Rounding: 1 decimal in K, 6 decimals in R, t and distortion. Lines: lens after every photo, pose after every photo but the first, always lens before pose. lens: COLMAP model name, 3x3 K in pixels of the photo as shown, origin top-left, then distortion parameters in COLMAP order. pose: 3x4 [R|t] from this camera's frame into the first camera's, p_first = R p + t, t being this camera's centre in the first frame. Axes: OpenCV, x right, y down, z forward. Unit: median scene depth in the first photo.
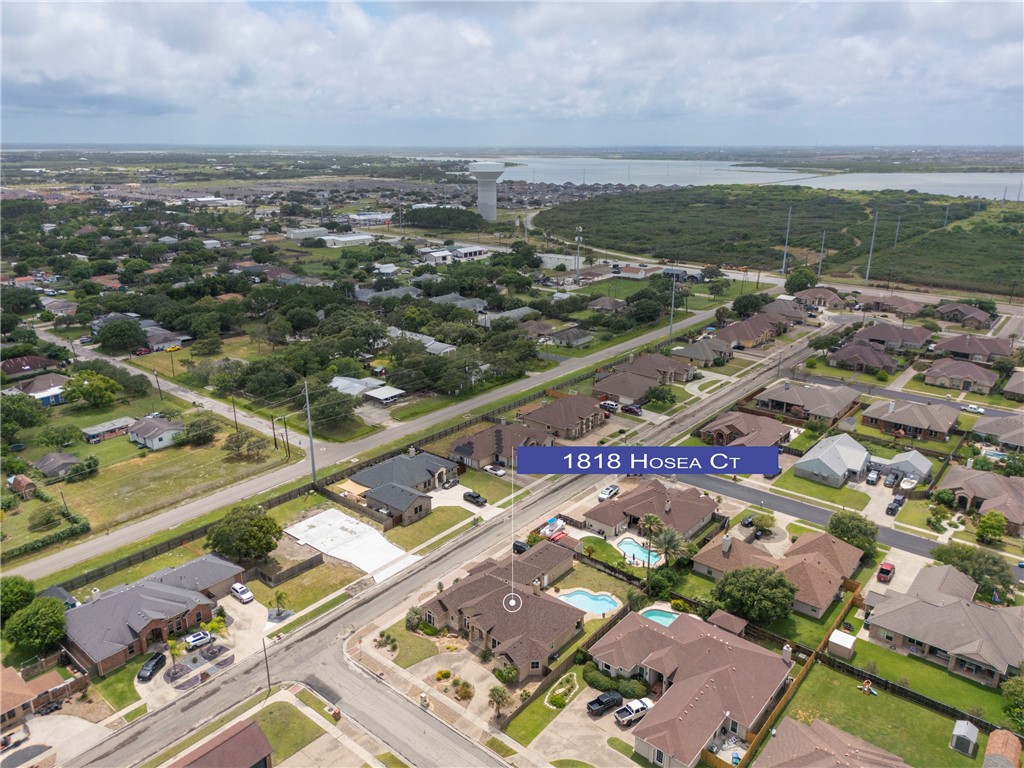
lens RADIAL K [[752.1, 0, 512.0], [0, 752.1, 384.0], [0, 0, 1]] dist [0.048550, -0.002663]
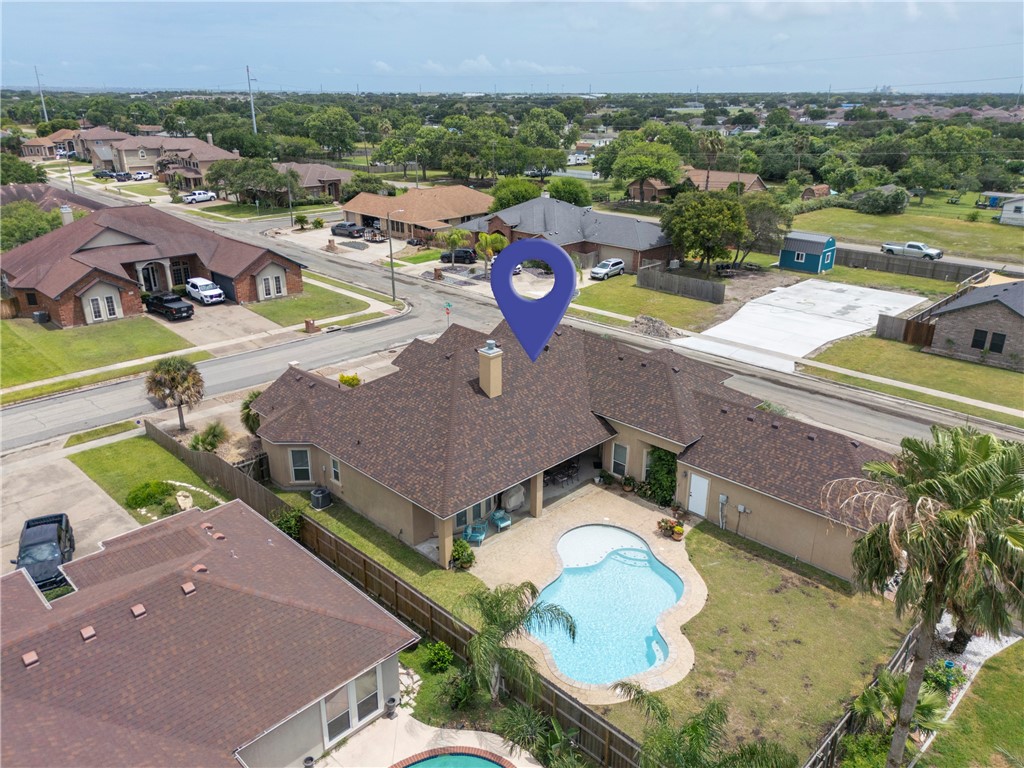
lens RADIAL K [[752.1, 0, 512.0], [0, 752.1, 384.0], [0, 0, 1]] dist [0.048550, -0.002663]
pose [[-0.087237, 0.359849, -0.928923, 0.326576], [-0.325841, 0.870879, 0.367964, 0.158479], [0.941391, 0.334781, 0.041280, 1.002614]]
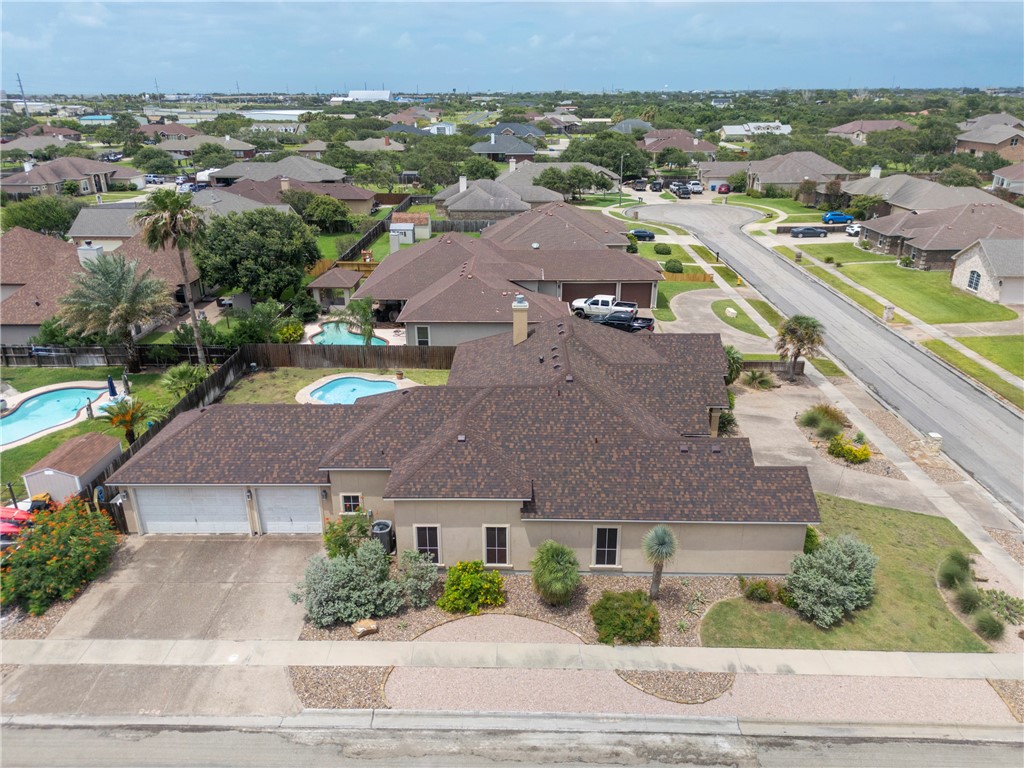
lens RADIAL K [[752.1, 0, 512.0], [0, 752.1, 384.0], [0, 0, 1]] dist [0.048550, -0.002663]
pose [[-0.636351, -0.292113, 0.713952, -0.225772], [0.241882, 0.803291, 0.544257, 0.104514], [-0.732496, 0.519031, -0.440518, 1.178337]]
